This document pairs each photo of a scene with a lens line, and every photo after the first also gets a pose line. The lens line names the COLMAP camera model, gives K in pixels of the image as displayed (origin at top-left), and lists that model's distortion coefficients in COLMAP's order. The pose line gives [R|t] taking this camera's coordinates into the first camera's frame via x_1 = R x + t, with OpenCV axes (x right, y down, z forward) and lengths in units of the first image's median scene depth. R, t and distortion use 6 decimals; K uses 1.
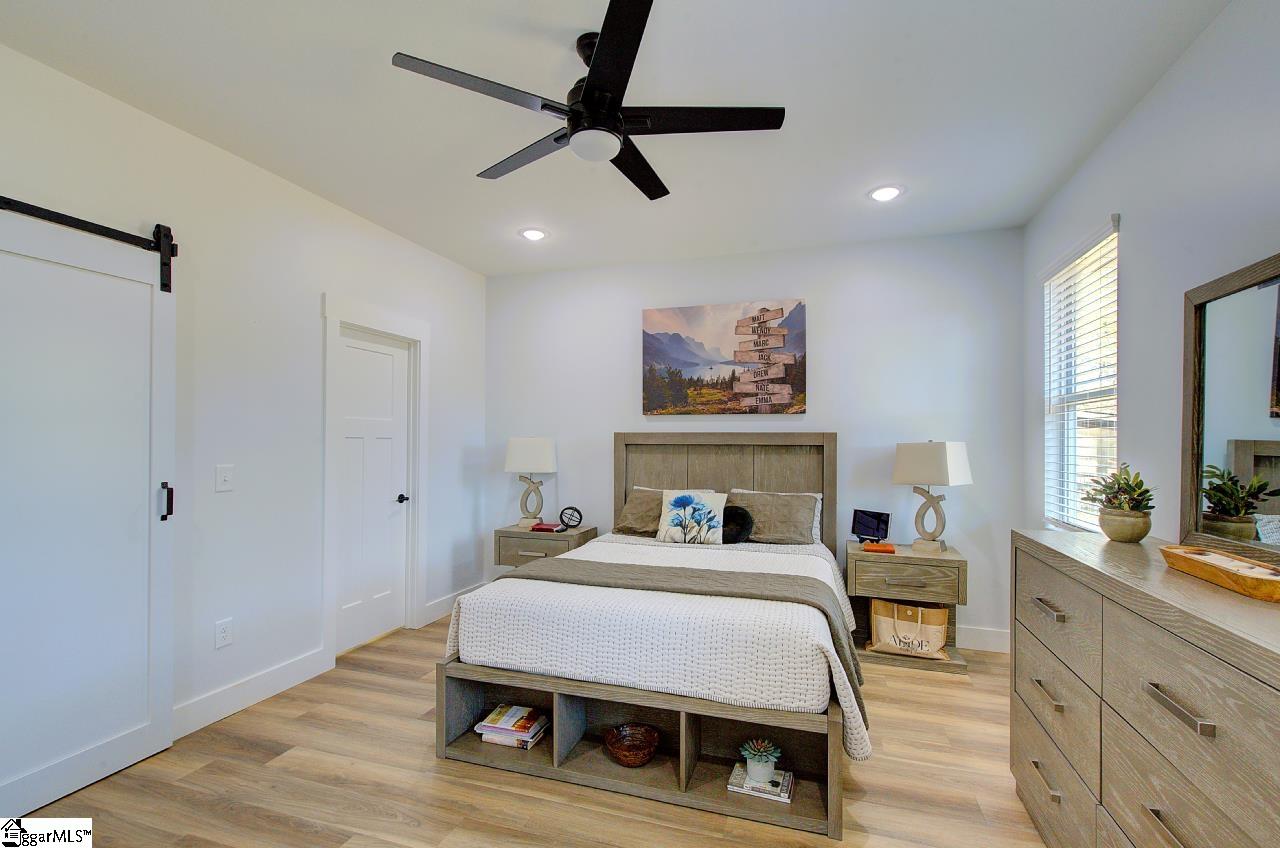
lens RADIAL K [[580.0, 0, 632.4], [0, 580.0, 441.5], [0, 0, 1]] dist [-0.000966, 0.001318]
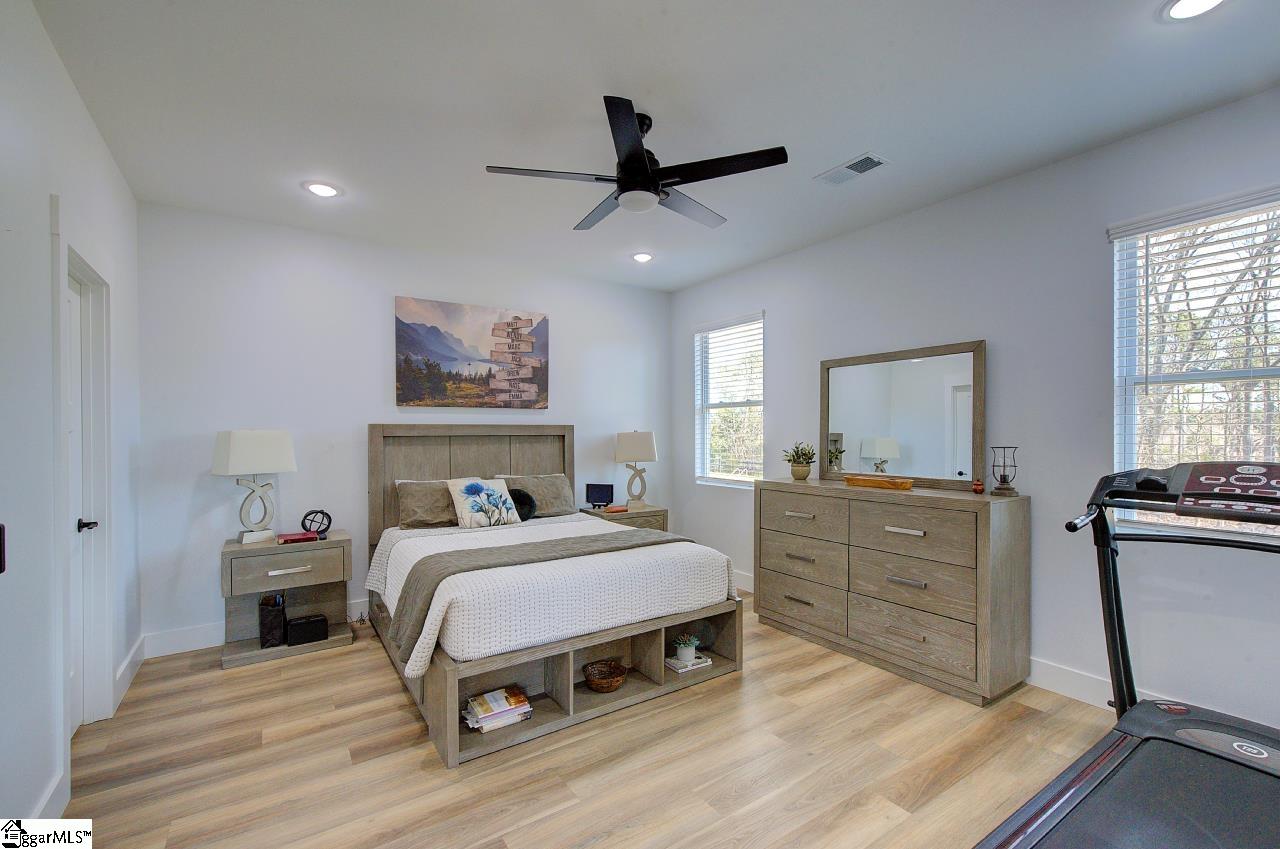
lens RADIAL K [[580.0, 0, 632.4], [0, 580.0, 442.0], [0, 0, 1]] dist [-0.000966, 0.001318]
pose [[0.602112, -0.022441, 0.798096, -0.562974], [0.007624, 0.999721, 0.022359, -0.004775], [-0.798375, -0.007379, 0.602115, 0.121511]]
